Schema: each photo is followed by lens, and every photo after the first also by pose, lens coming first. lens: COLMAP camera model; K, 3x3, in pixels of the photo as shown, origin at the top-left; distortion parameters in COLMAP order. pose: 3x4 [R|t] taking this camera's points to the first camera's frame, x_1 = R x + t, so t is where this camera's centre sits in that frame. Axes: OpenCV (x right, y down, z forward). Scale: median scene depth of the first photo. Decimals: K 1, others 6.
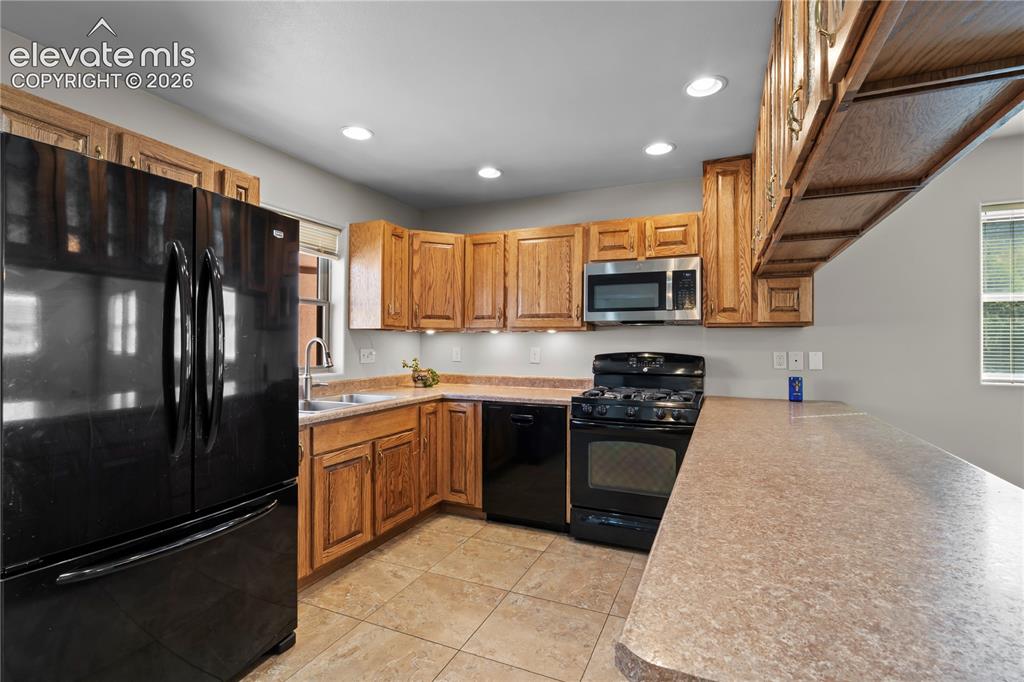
lens RADIAL K [[471.9, 0, 511.1], [0, 471.9, 342.2], [0, 0, 1]] dist [0.001448, 0.000887]
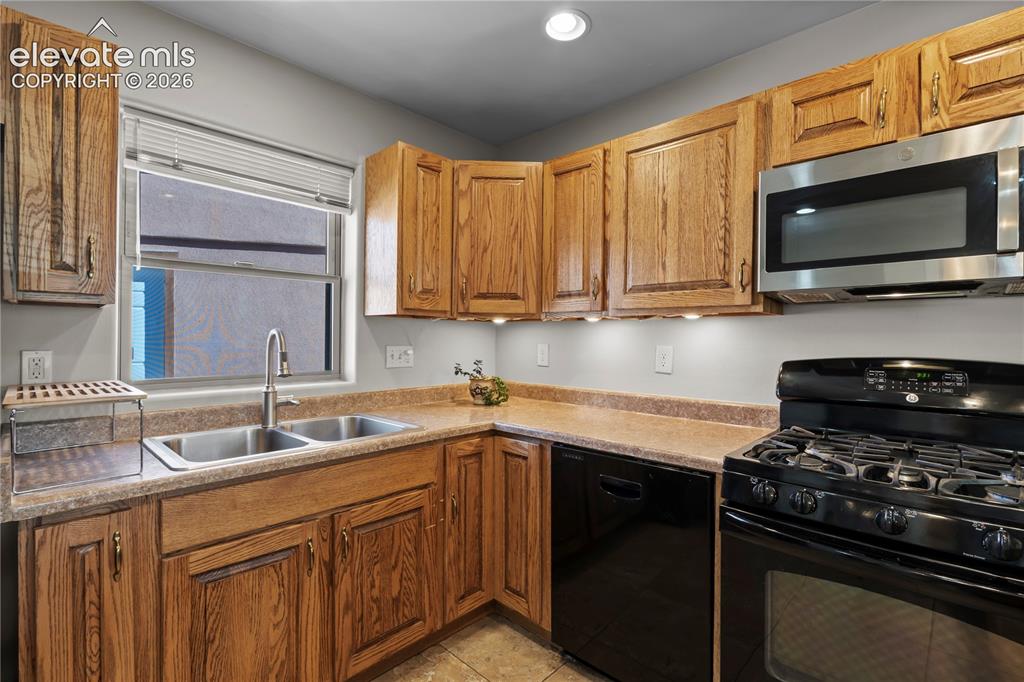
lens RADIAL K [[471.9, 0, 512.3], [0, 471.9, 339.6], [0, 0, 1]] dist [0.001448, 0.000887]
pose [[0.943124, 0.003090, -0.332428, 0.076582], [-0.002034, 0.999992, 0.003523, 0.002324], [0.332436, -0.002646, 0.943122, 0.448237]]
